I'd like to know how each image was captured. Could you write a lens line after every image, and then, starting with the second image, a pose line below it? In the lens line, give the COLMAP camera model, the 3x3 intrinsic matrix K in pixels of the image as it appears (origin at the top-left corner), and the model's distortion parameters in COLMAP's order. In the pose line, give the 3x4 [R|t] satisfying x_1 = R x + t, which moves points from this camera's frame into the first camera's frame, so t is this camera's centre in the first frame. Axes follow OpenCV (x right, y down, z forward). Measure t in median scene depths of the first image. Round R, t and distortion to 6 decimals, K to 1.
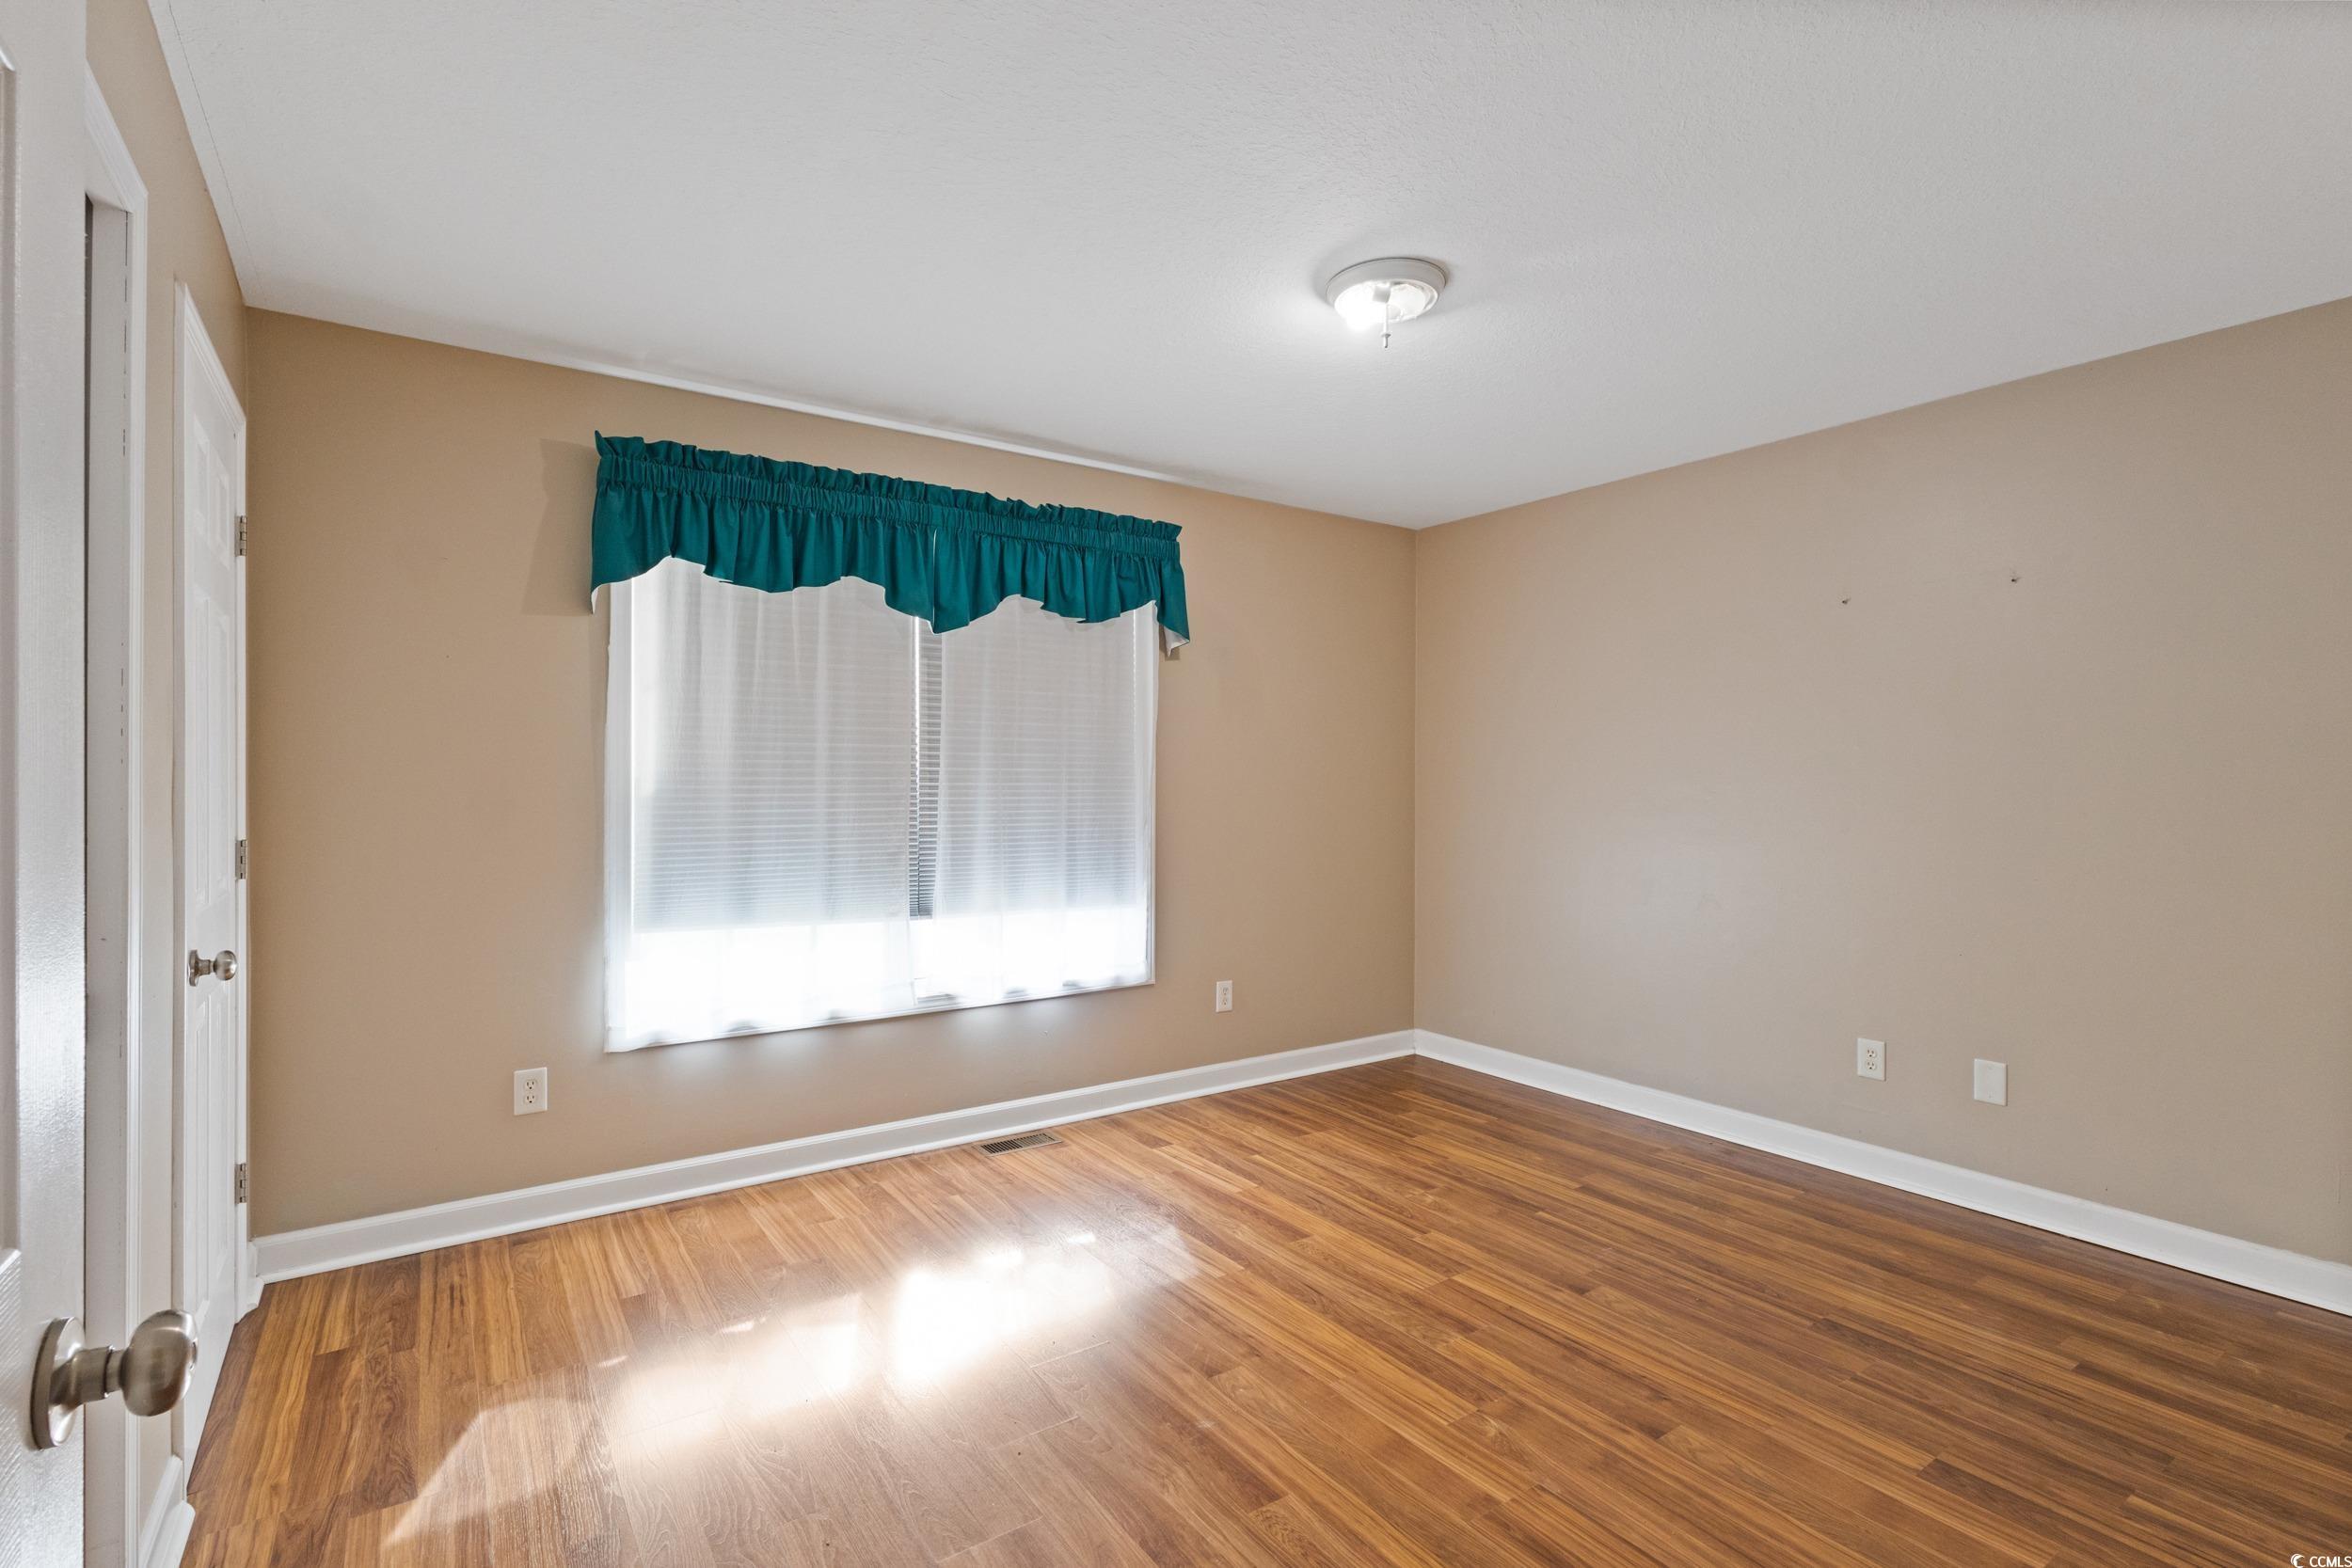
lens RADIAL K [[1083.2, 0, 1189.6], [0, 1083.2, 784.5], [0, 0, 1]] dist [0.012586, 0.000855]
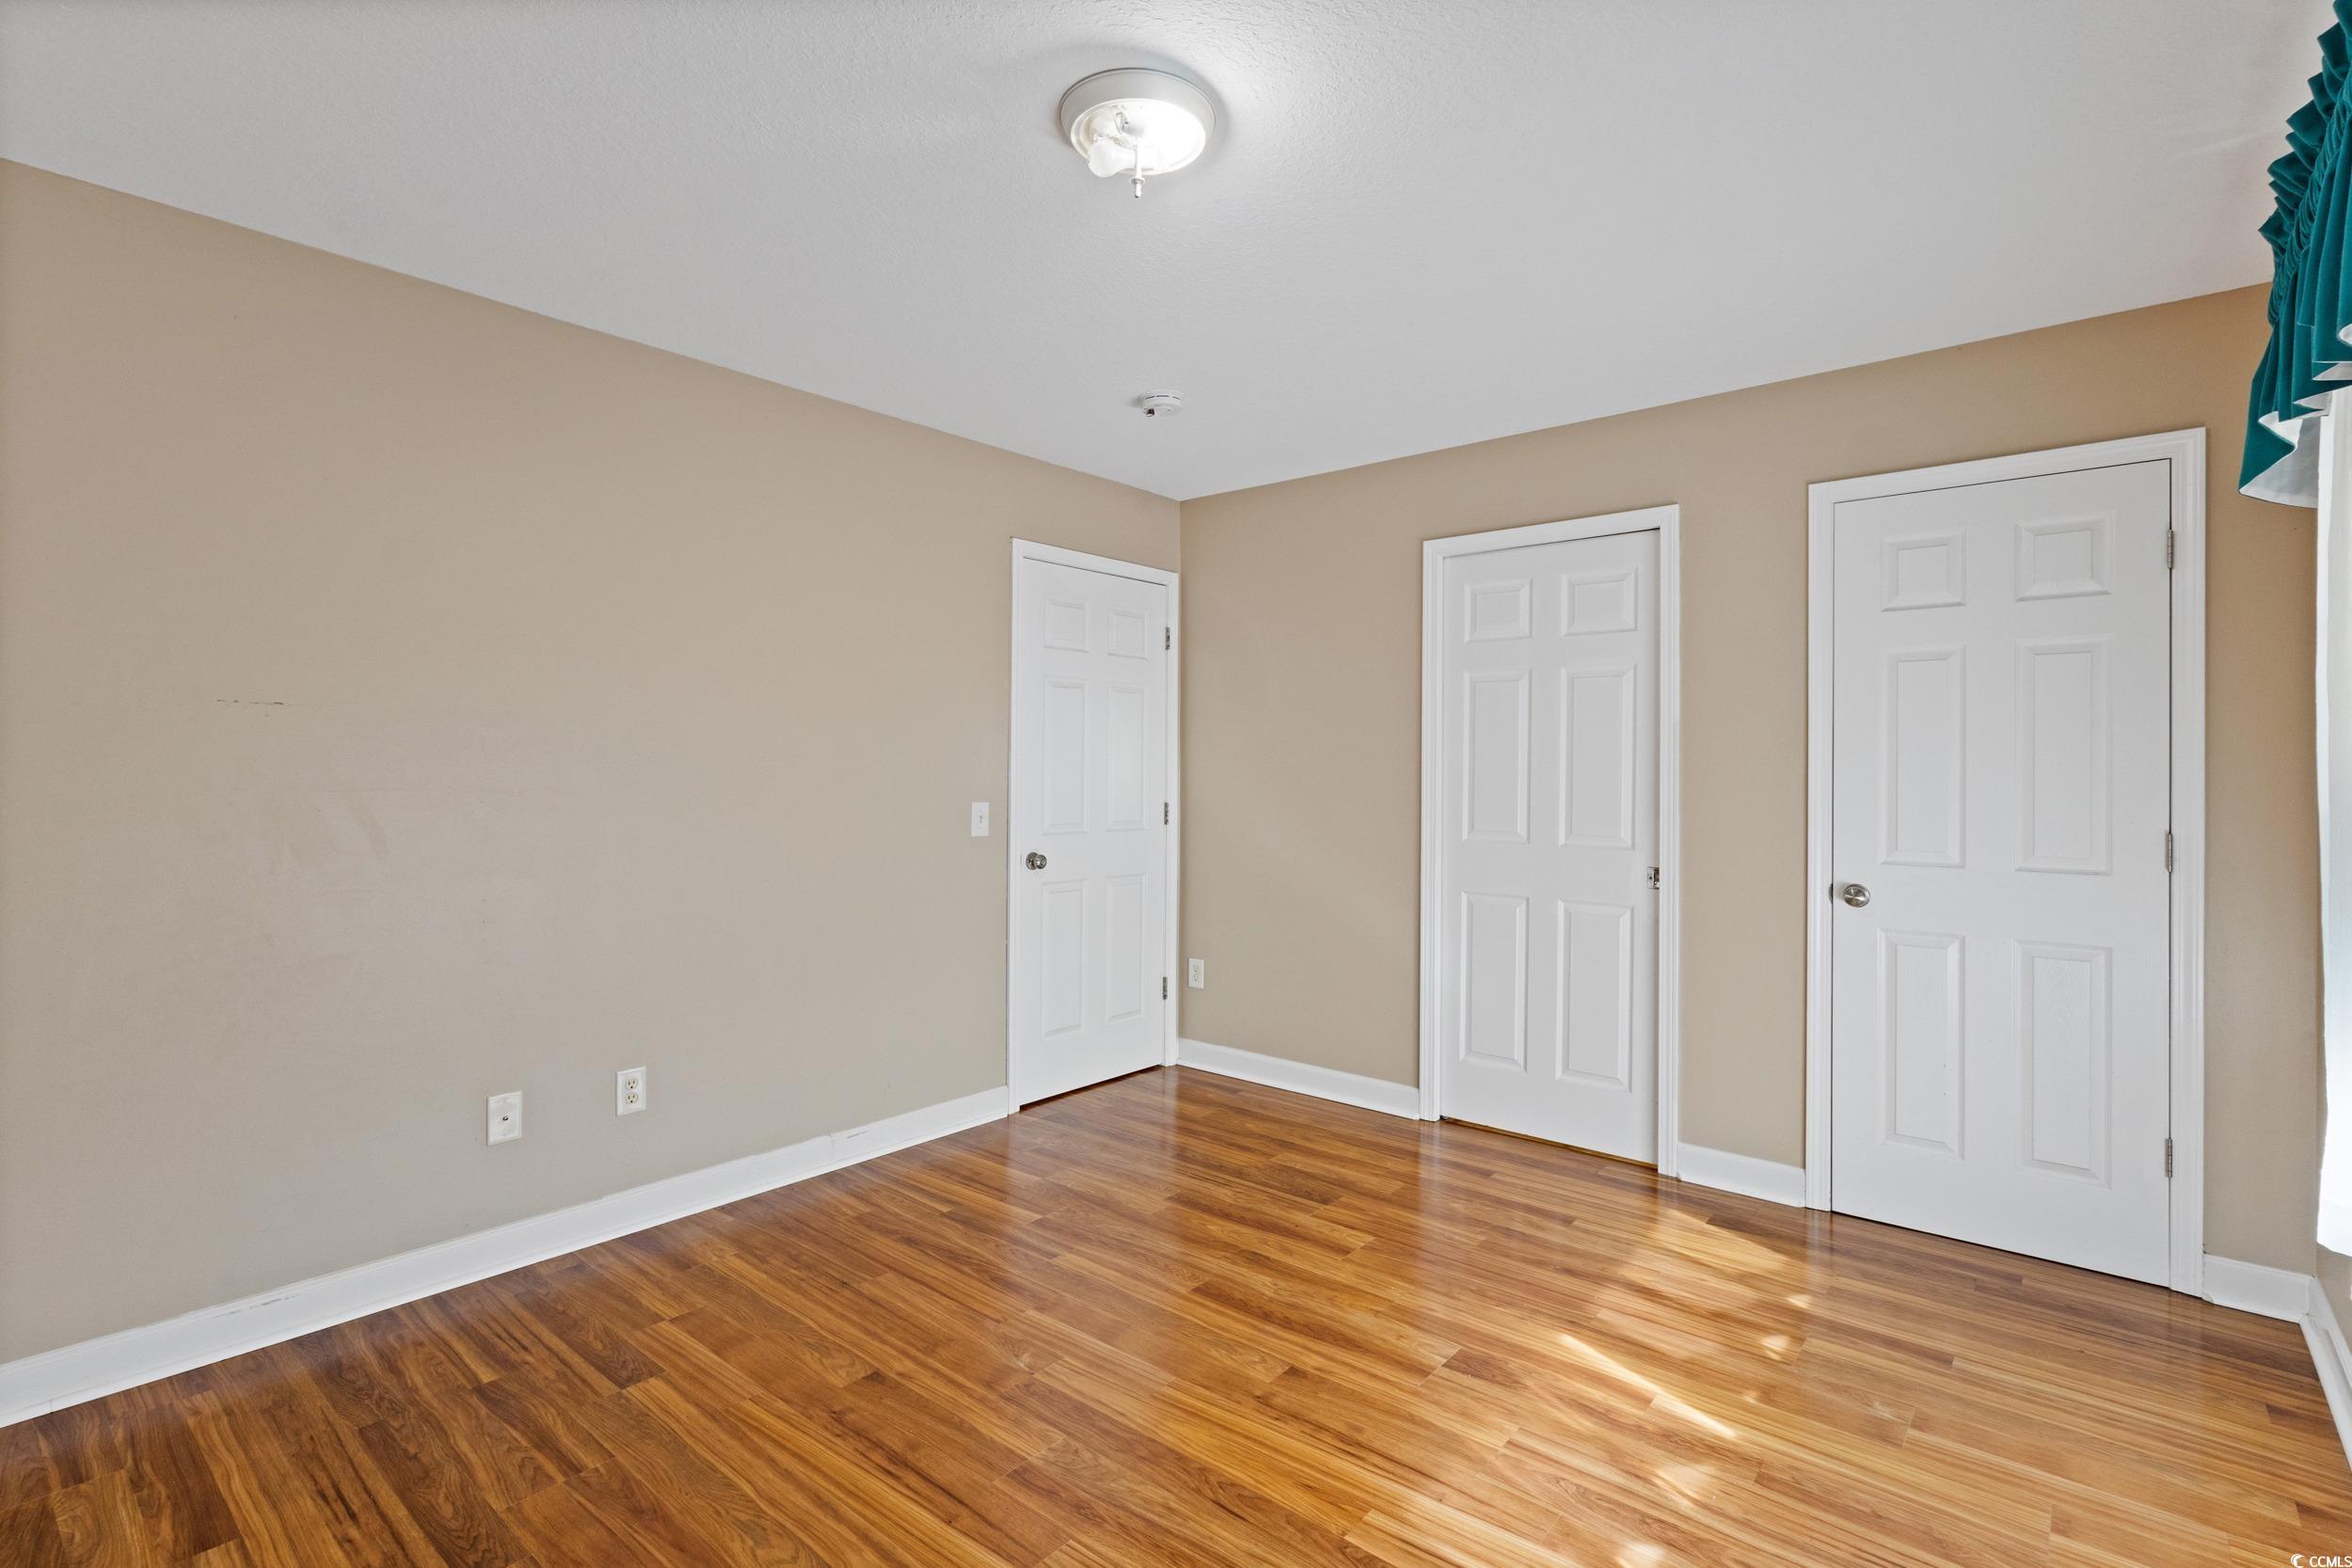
lens RADIAL K [[1102.0, 0, 1163.5], [0, 1102.0, 766.8], [0, 0, 1]] dist [0.001119, 0.000858]
pose [[-0.971366, -0.012905, -0.237235, 0.303928], [-0.012398, 0.999917, -0.003629, -0.003455], [0.237262, -0.000584, -0.971445, 1.556635]]
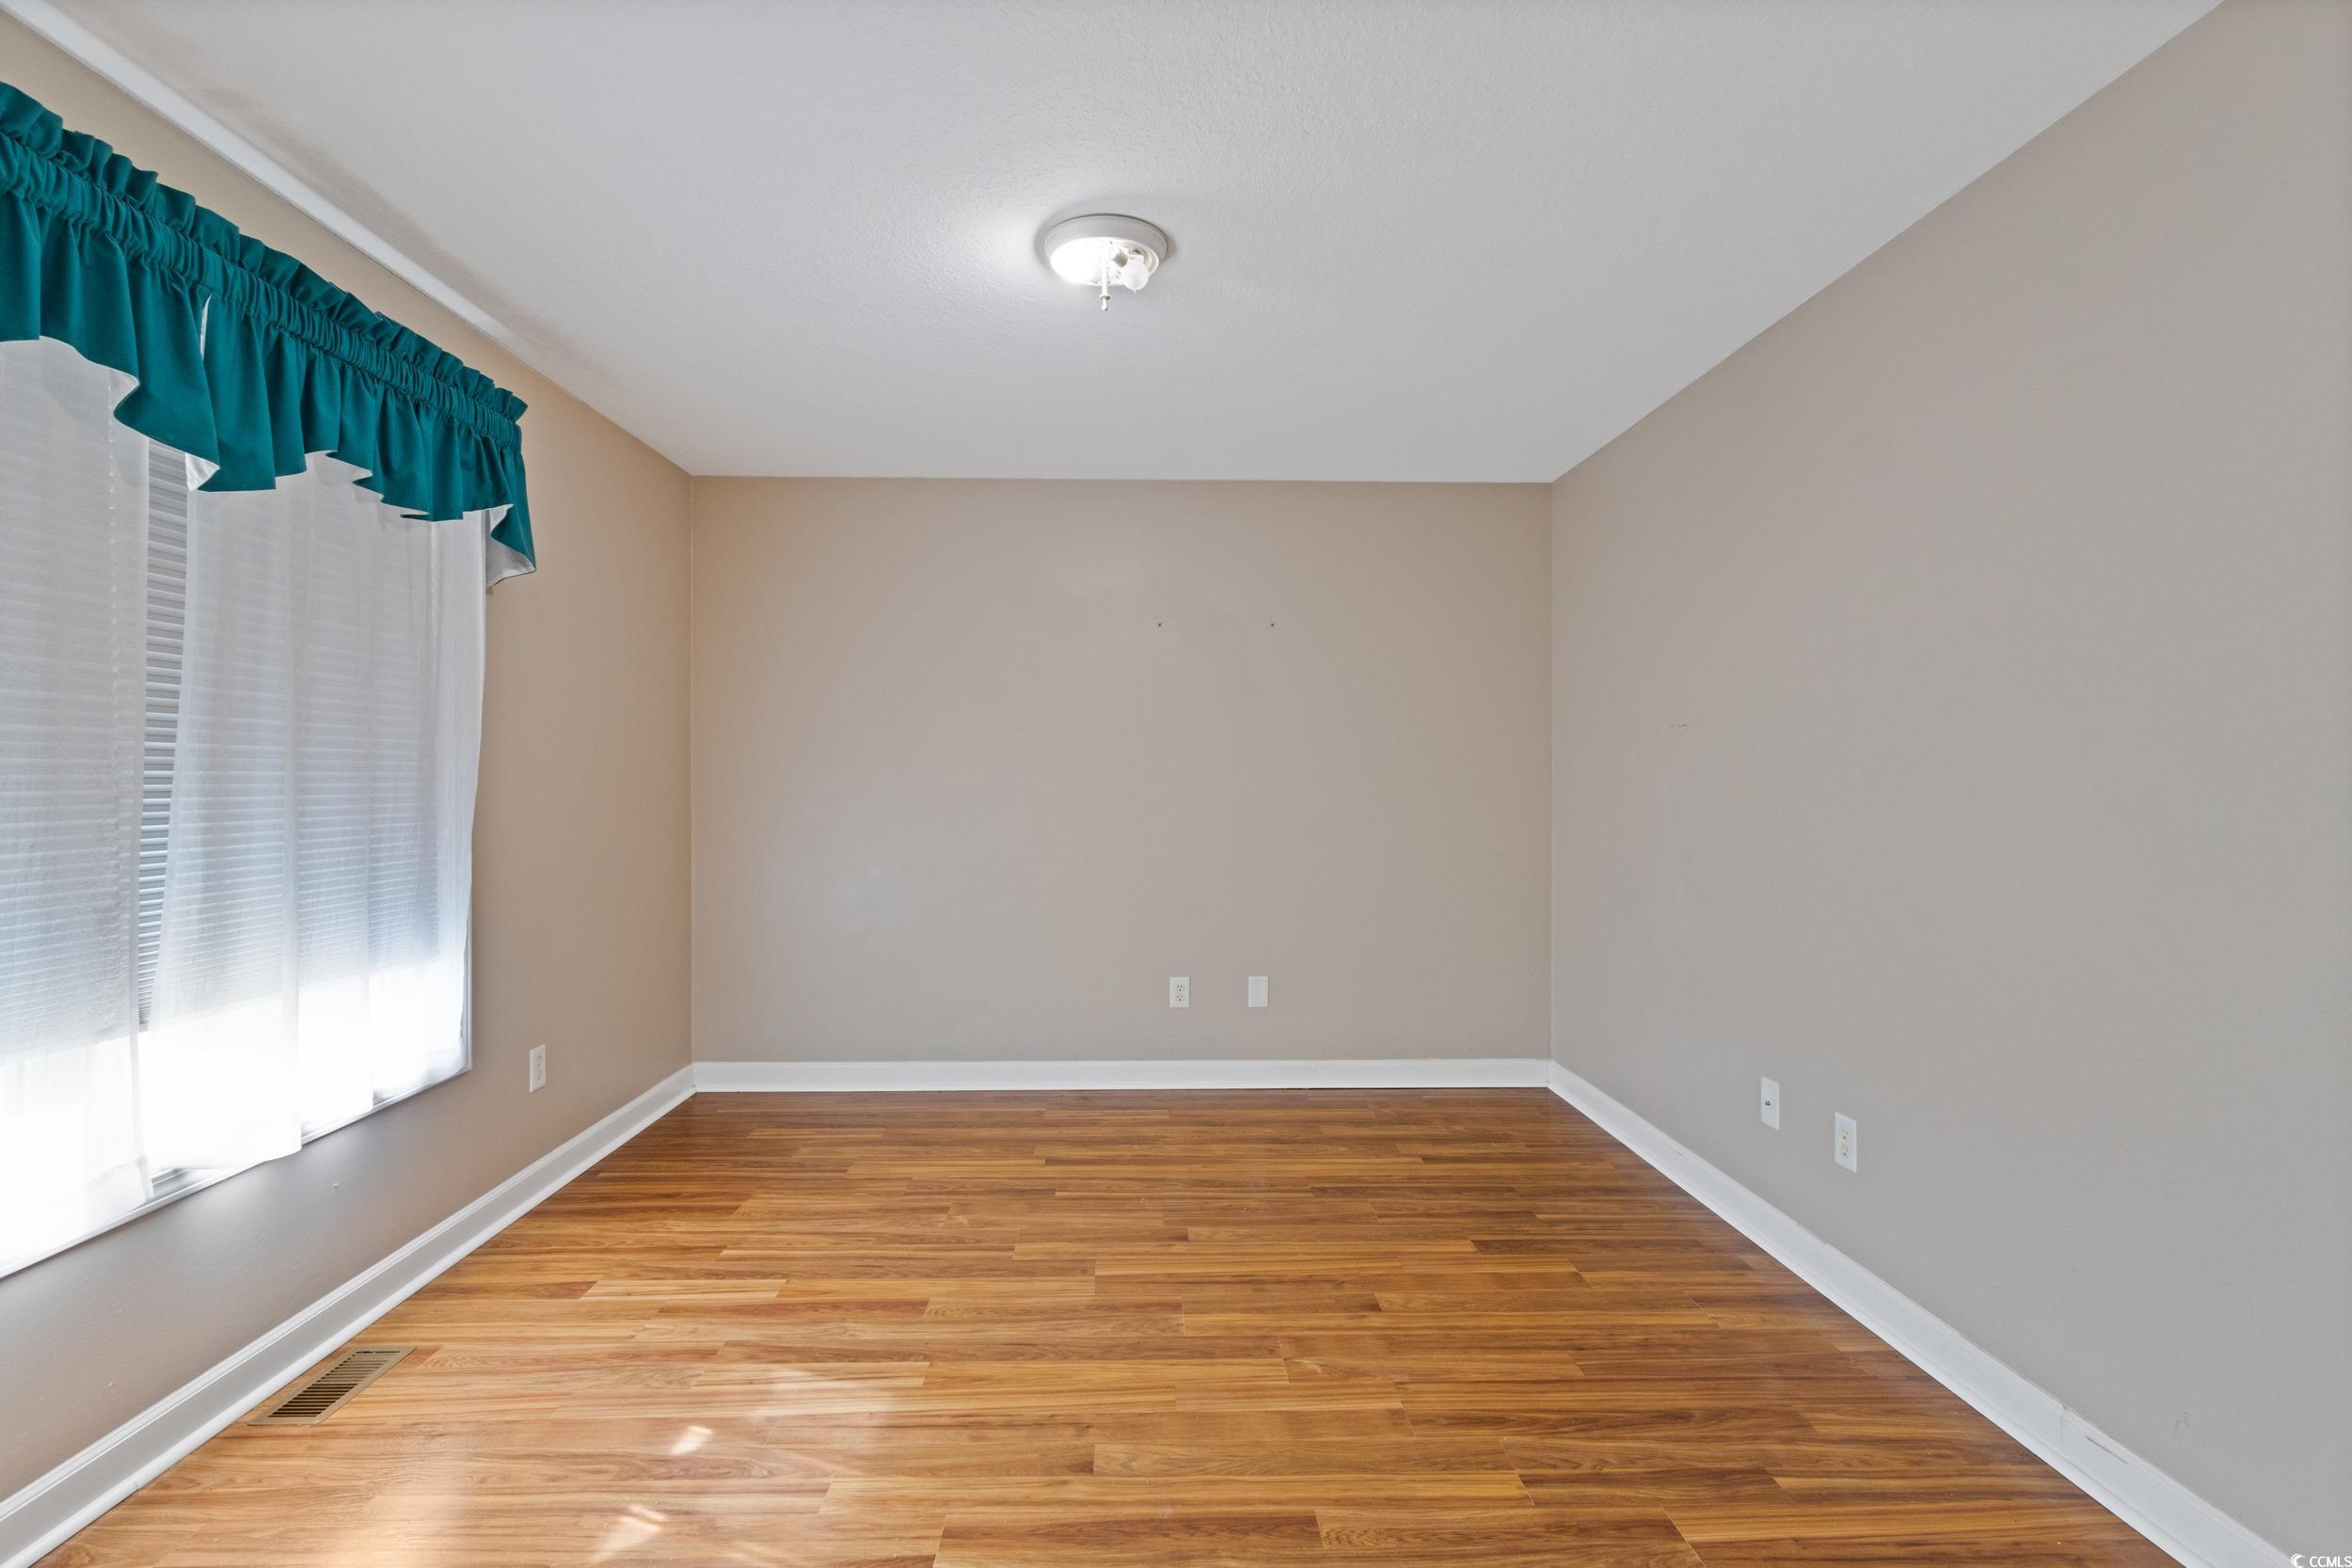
lens RADIAL K [[1088.3, 0, 1167.9], [0, 1088.3, 779.6], [0, 0, 1]] dist [0.002777, 0.001343]
pose [[0.555947, -0.003981, 0.831209, -0.516363], [0.002814, 0.999992, 0.002908, 0.003129], [-0.831213, 0.000722, 0.555953, 0.380196]]
